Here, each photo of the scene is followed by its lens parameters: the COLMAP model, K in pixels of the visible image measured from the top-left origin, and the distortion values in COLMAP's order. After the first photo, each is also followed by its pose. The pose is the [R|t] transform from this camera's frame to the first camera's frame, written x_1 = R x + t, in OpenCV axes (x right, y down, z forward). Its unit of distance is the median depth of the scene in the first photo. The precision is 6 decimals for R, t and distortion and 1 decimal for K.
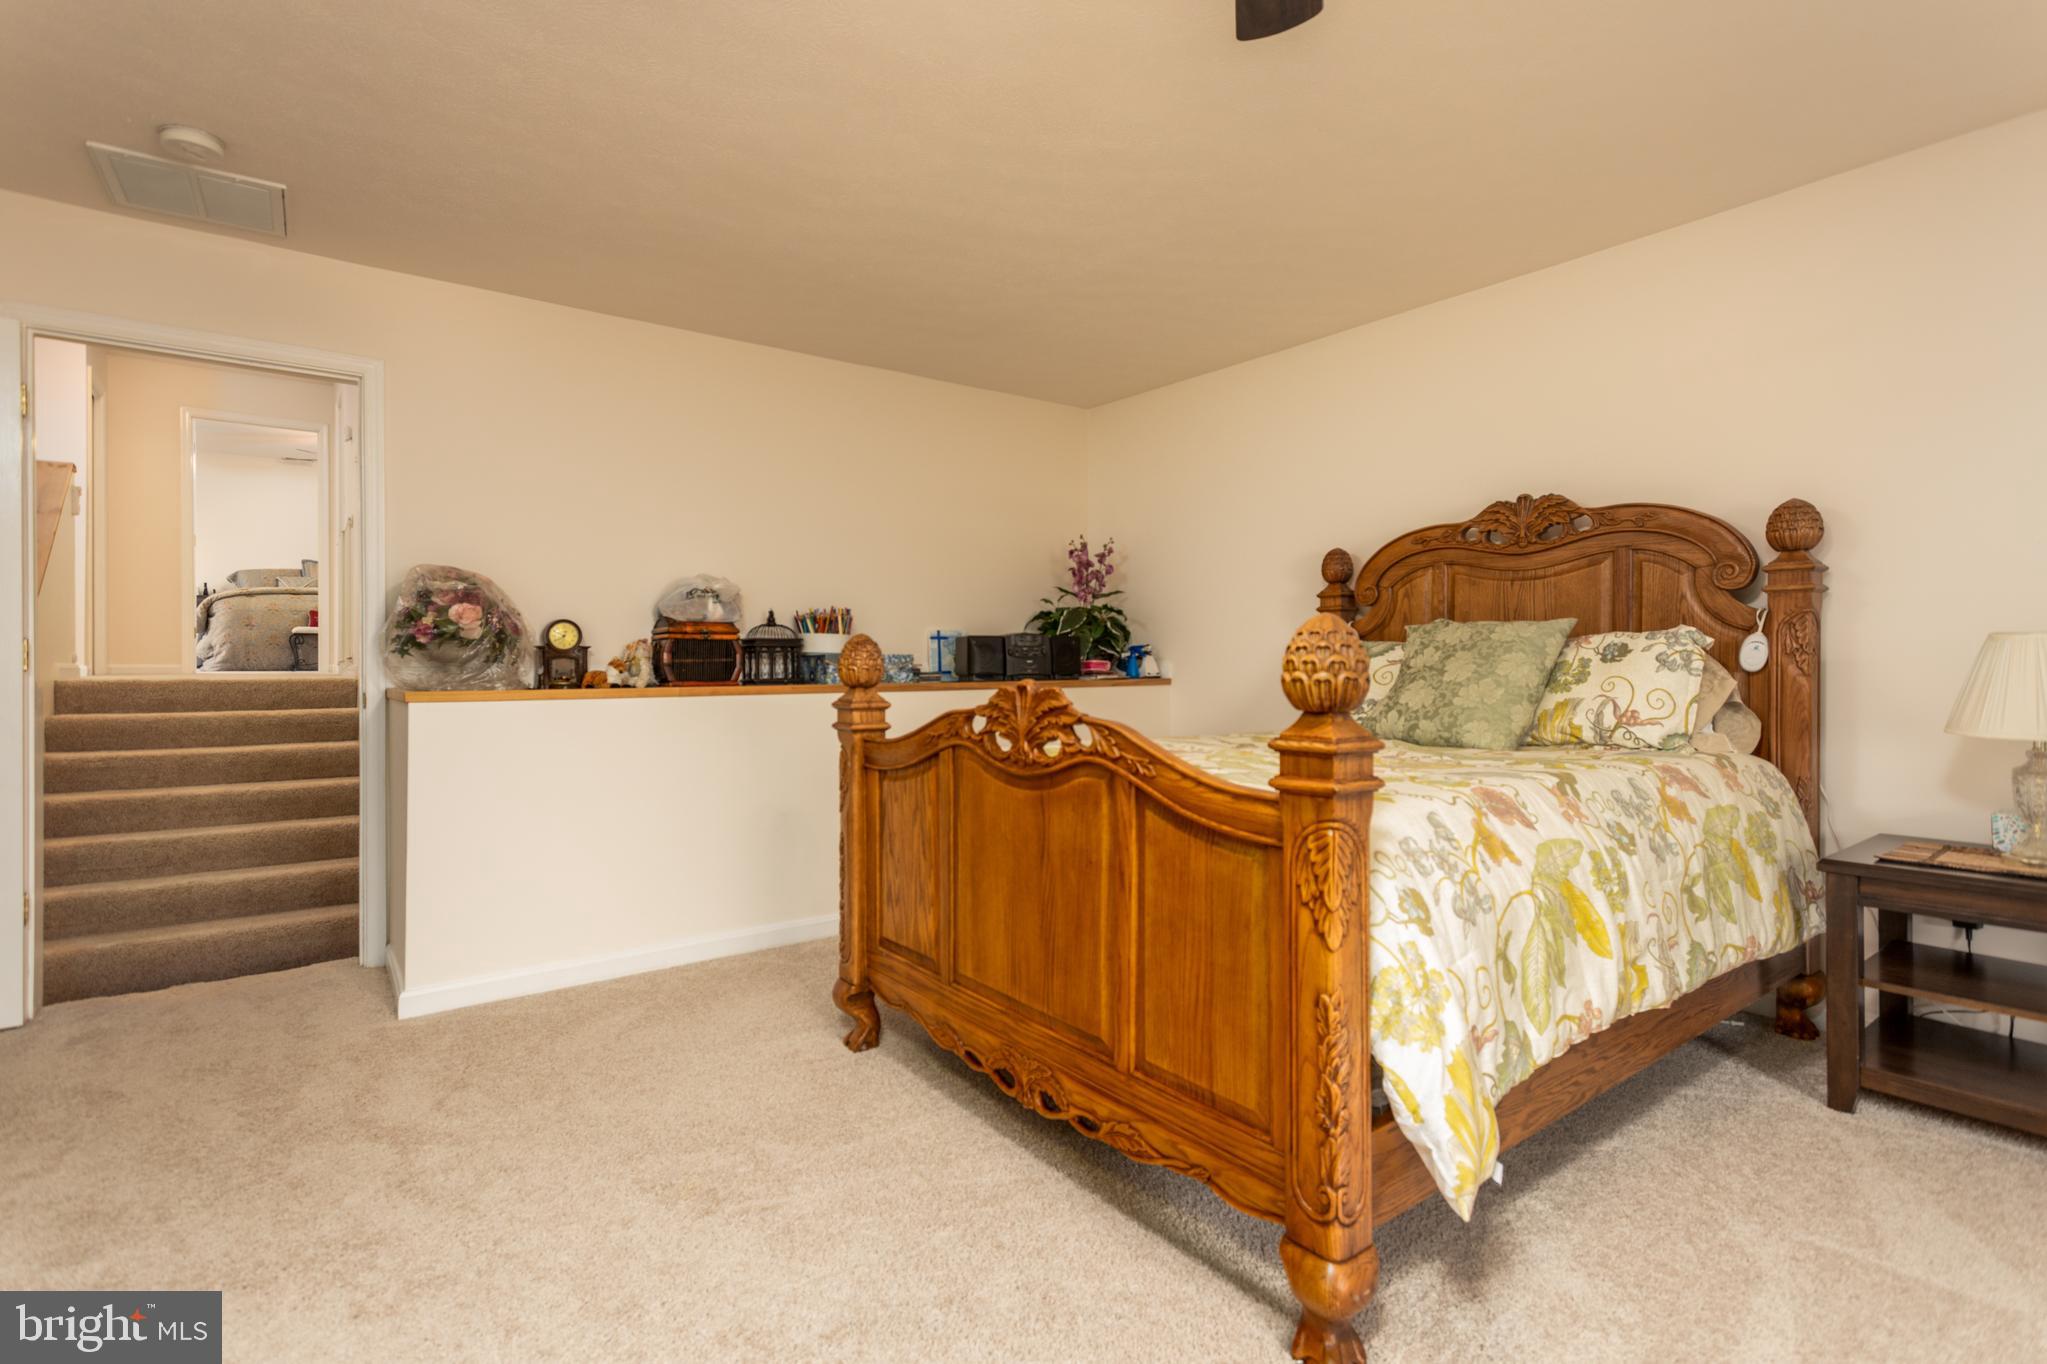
lens RADIAL K [[983.4, 0, 1019.9], [0, 983.4, 674.6], [0, 0, 1]] dist [0.012755, -0.000715]
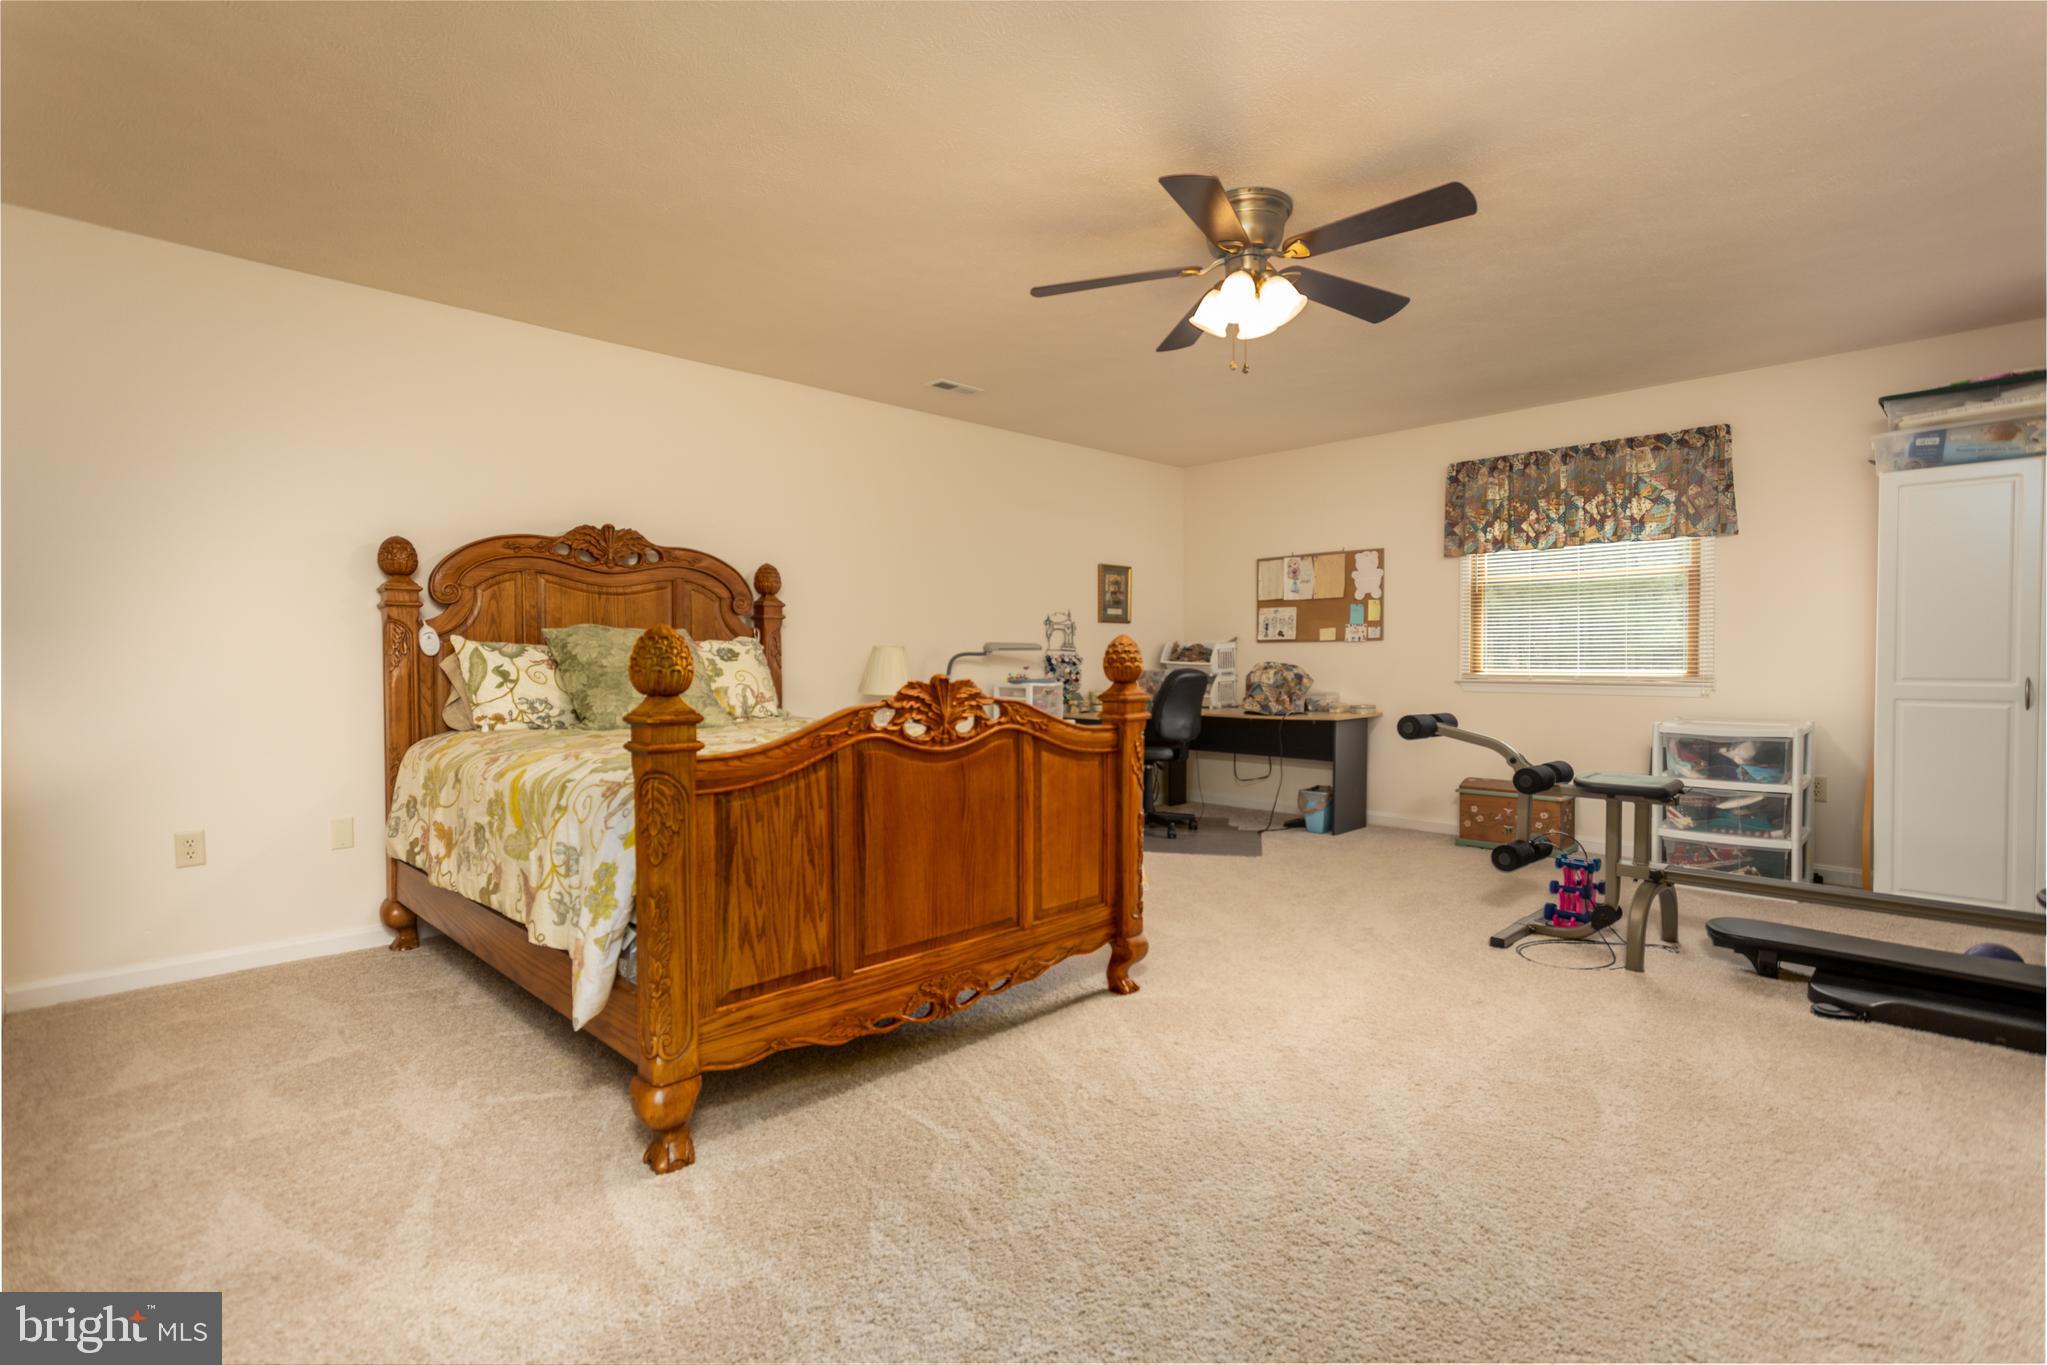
lens RADIAL K [[983.4, 0, 1020.3], [0, 983.4, 673.6], [0, 0, 1]] dist [0.012755, -0.000715]
pose [[-0.143218, -0.013655, 0.989597, -1.018762], [0.019250, 0.999677, 0.016580, -0.011358], [-0.989504, 0.021424, -0.142909, 0.891918]]
